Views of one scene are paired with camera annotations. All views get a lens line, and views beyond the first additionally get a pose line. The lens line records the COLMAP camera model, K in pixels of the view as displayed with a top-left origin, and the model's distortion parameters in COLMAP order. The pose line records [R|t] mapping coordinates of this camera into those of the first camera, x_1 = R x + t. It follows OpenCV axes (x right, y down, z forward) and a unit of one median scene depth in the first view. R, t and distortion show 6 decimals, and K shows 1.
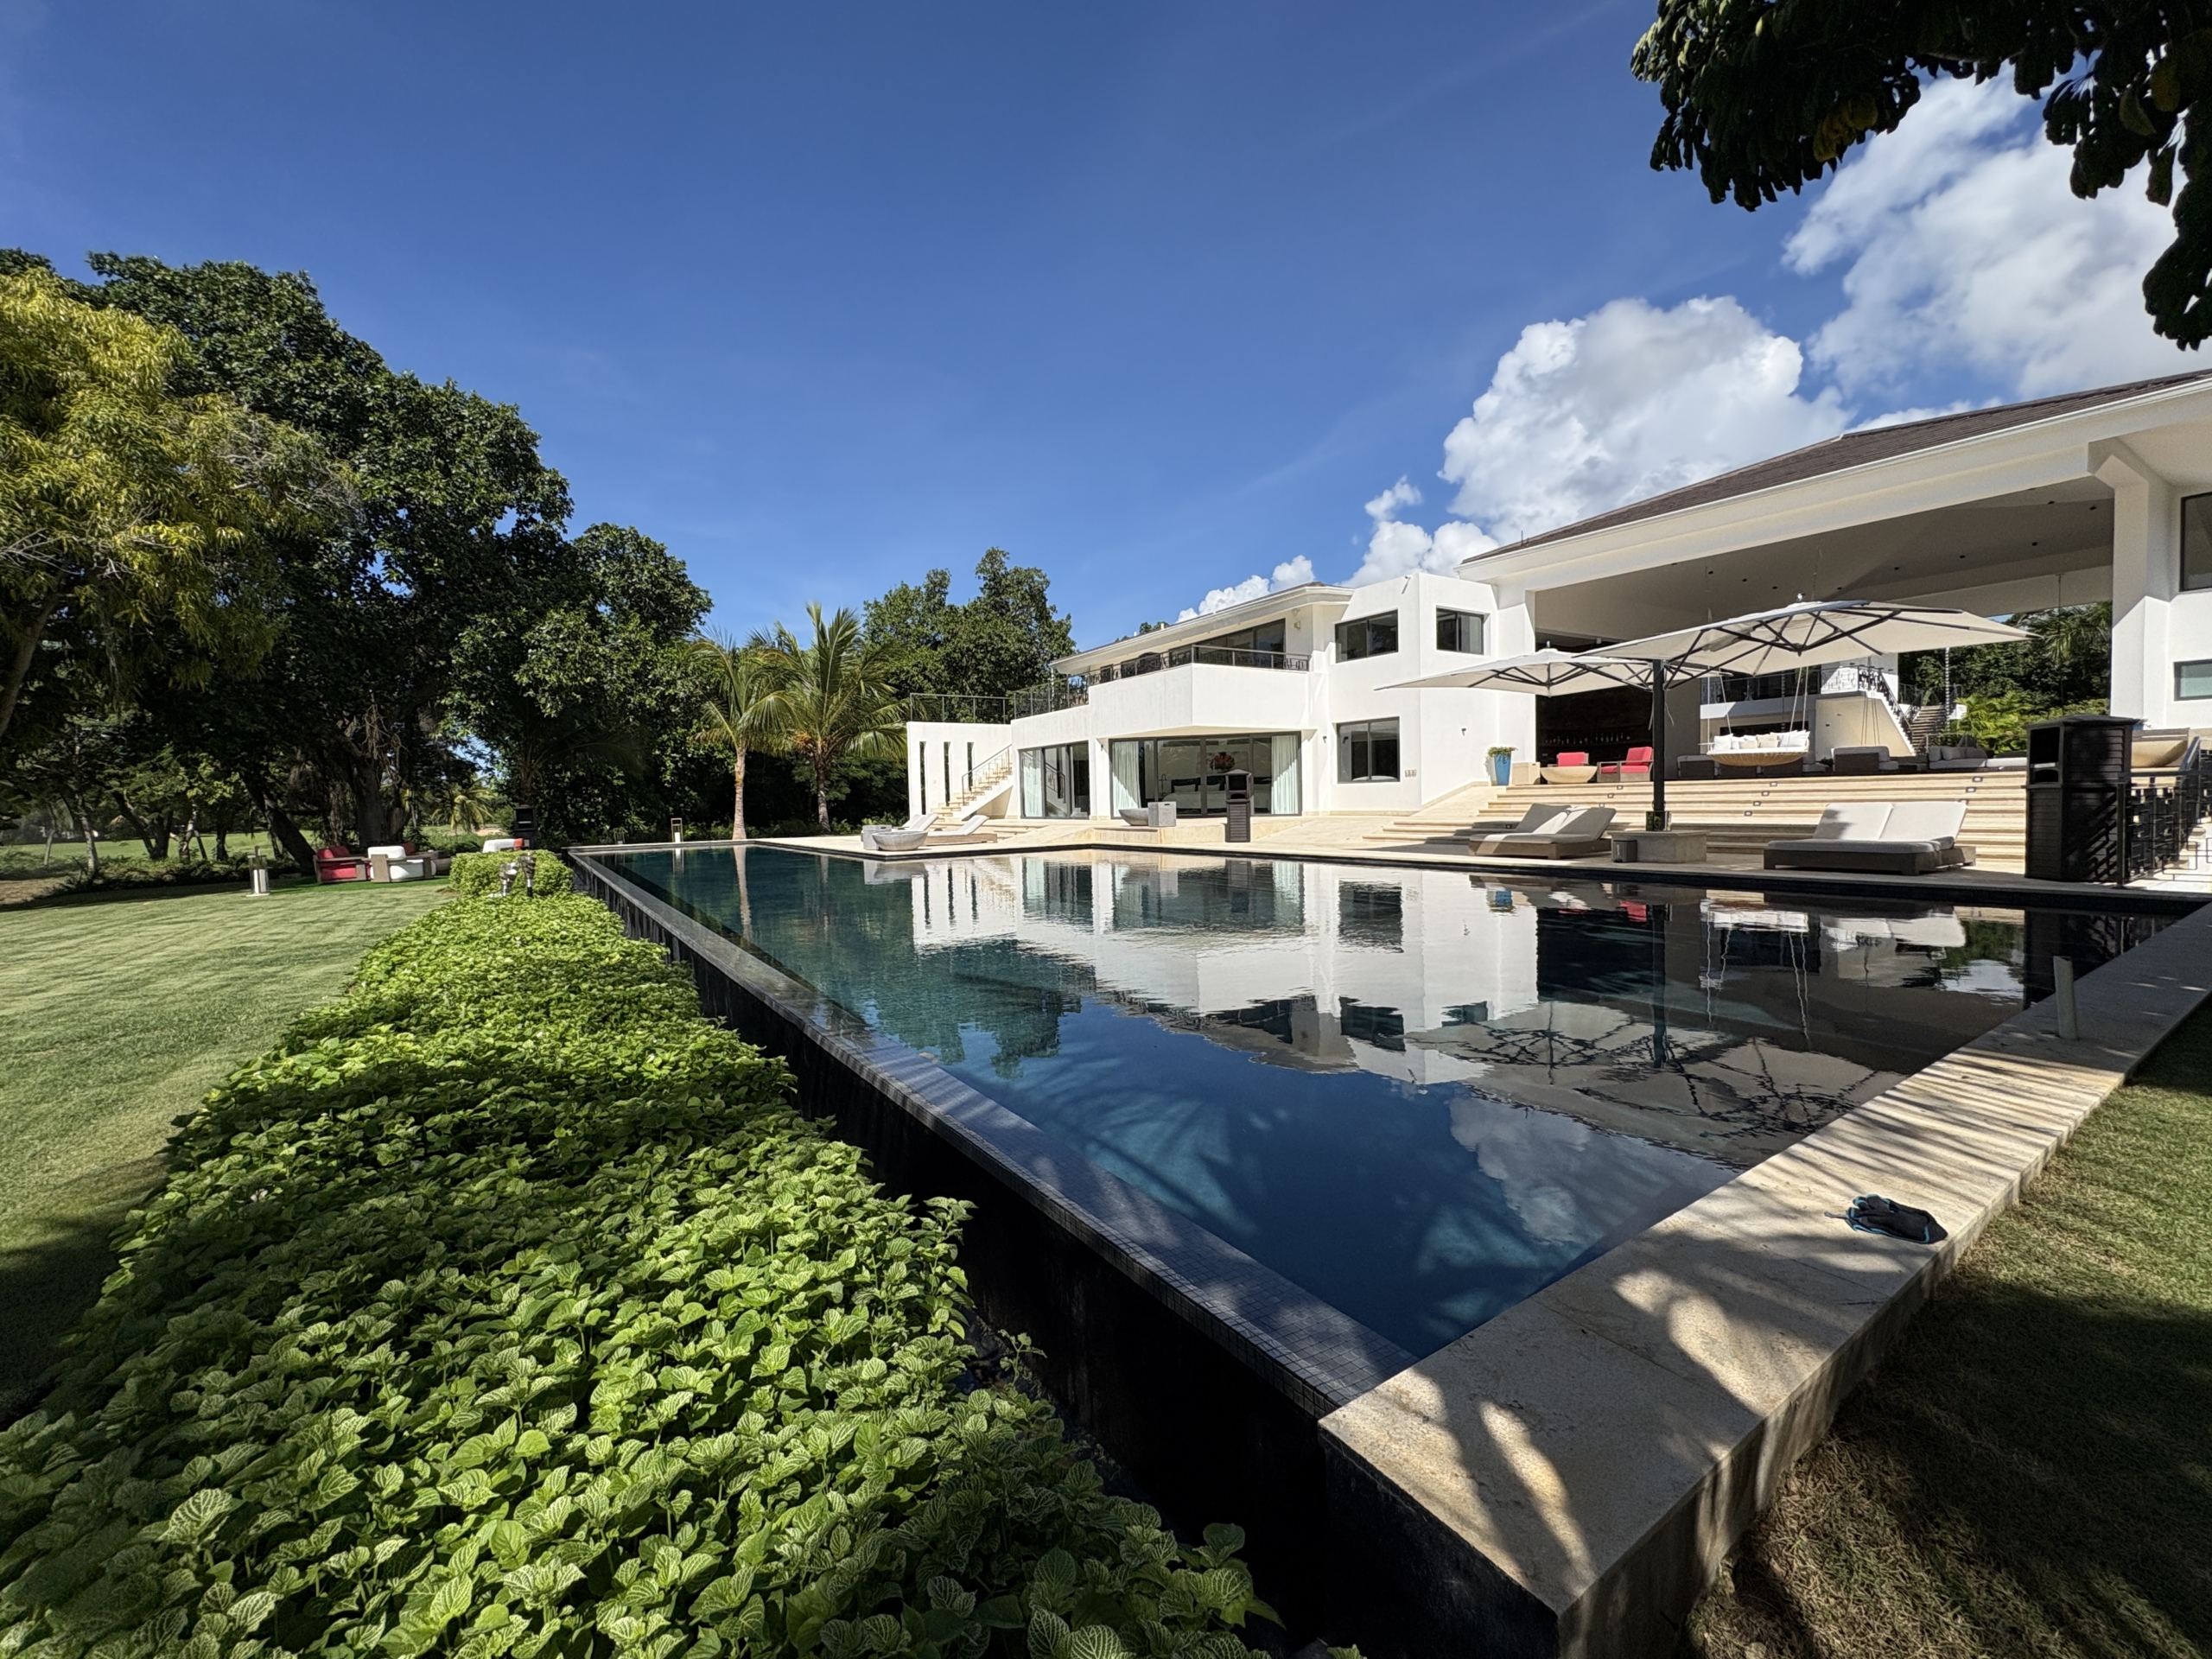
lens RADIAL K [[879.8, 0, 1106.0], [0, 879.8, 829.5], [0, 0, 1]] dist [-0.001492, 0.000471]
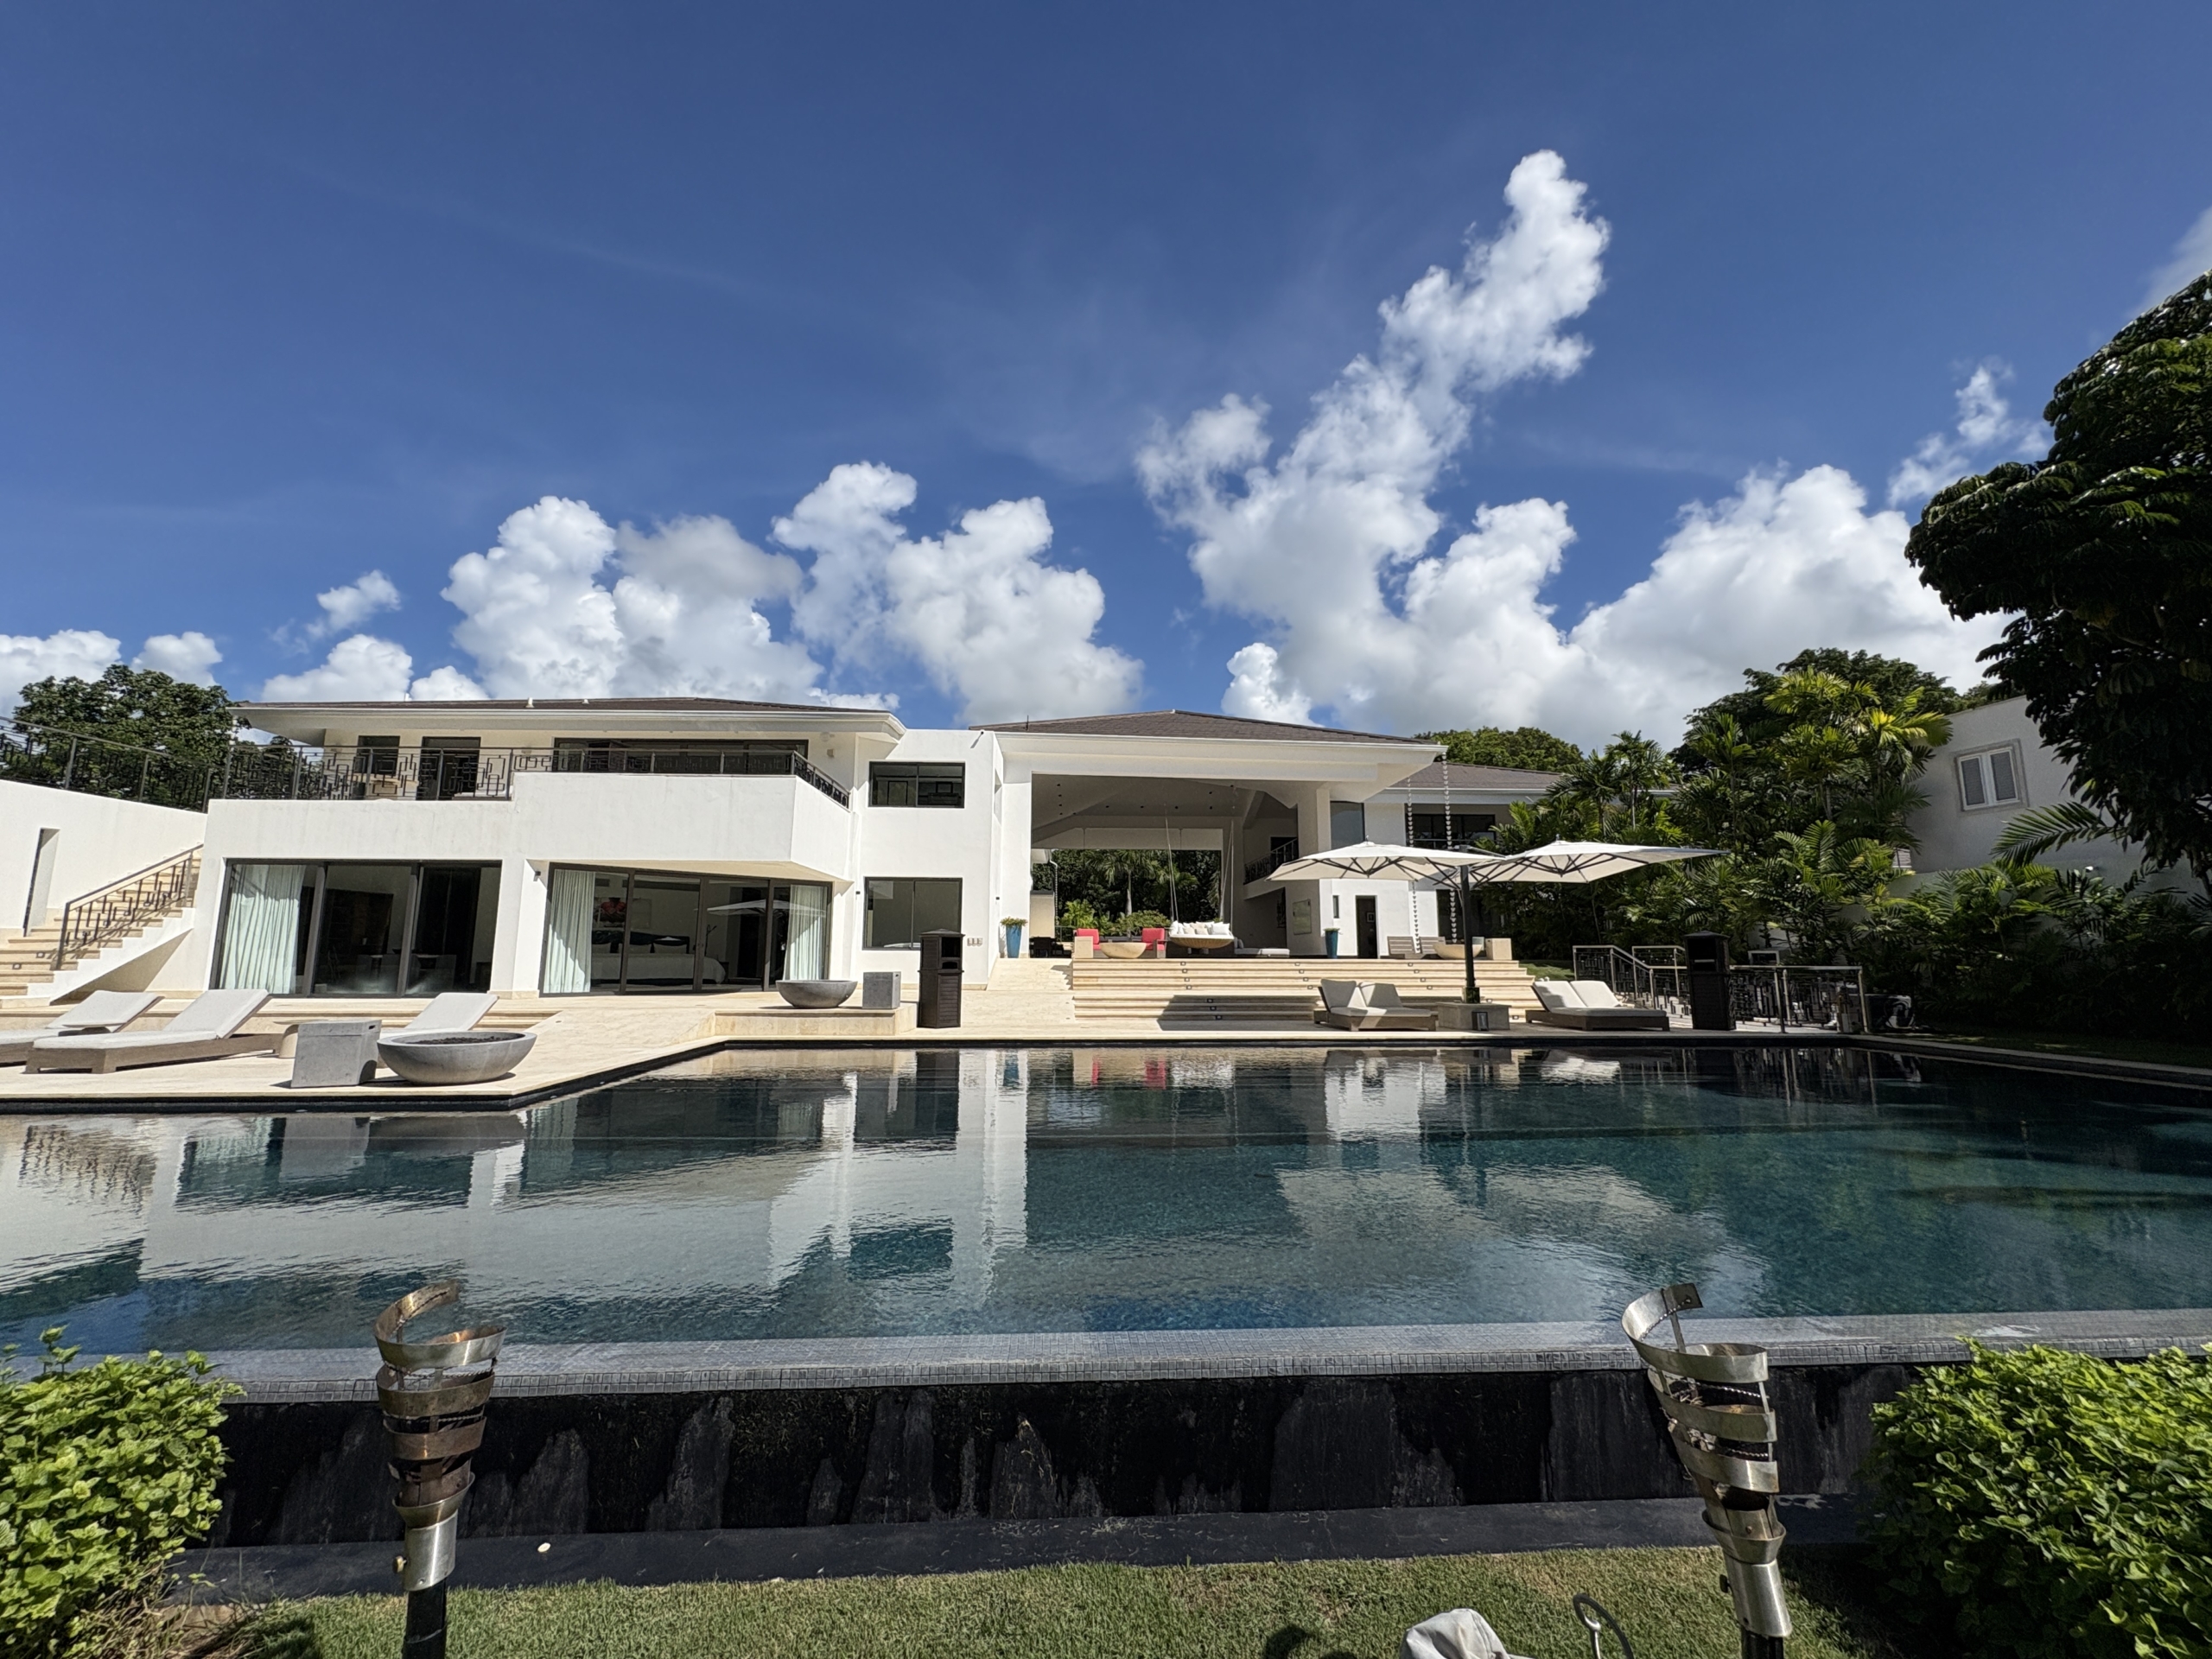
lens RADIAL K [[889.3, 0, 1106.0], [0, 889.3, 829.5], [0, 0, 1]] dist [0.001163, 0.000158]
pose [[0.523216, 0.149100, 0.839055, -0.316494], [0.015376, 0.982764, -0.184225, -0.006517], [-0.852061, 0.109290, 0.511906, 0.355230]]
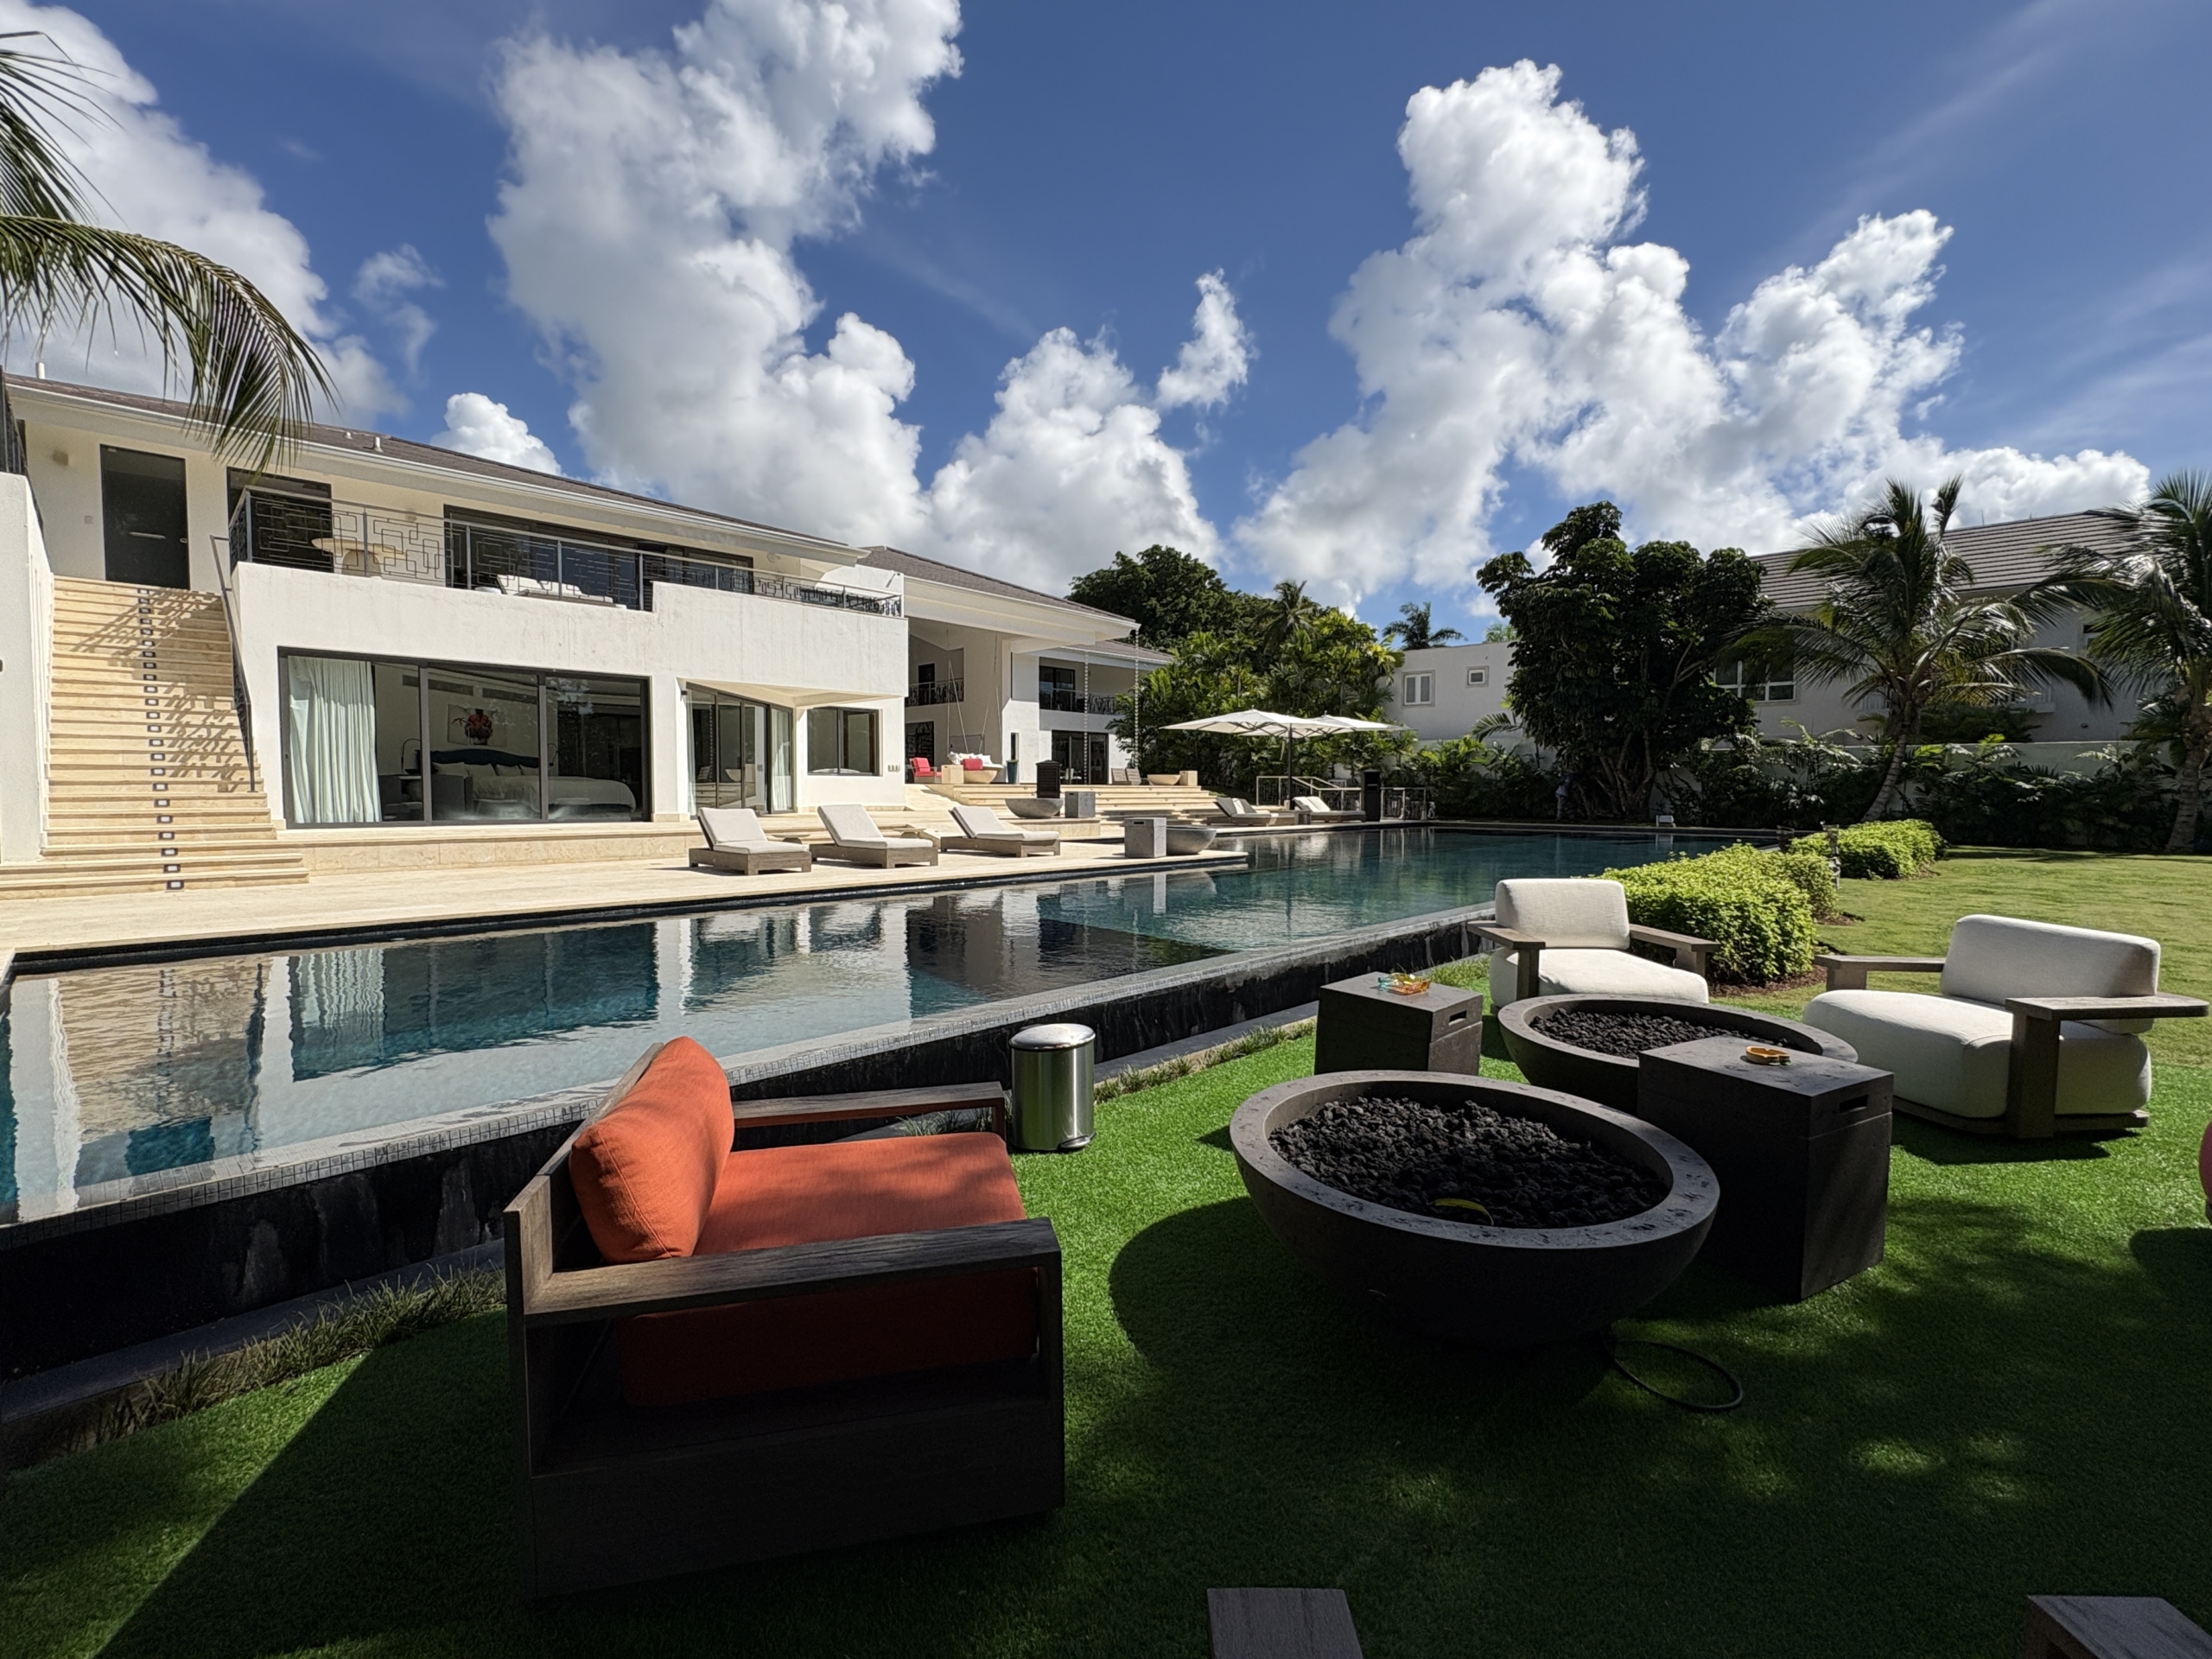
lens RADIAL K [[964.1, 0, 1106.0], [0, 964.1, 829.5], [0, 0, 1]] dist [0.029453, 0.000053]
pose [[-0.191219, -0.017218, 0.981396, -0.684534], [0.037243, 0.998999, 0.024784, -0.011210], [-0.980841, 0.041289, -0.190386, 0.855401]]
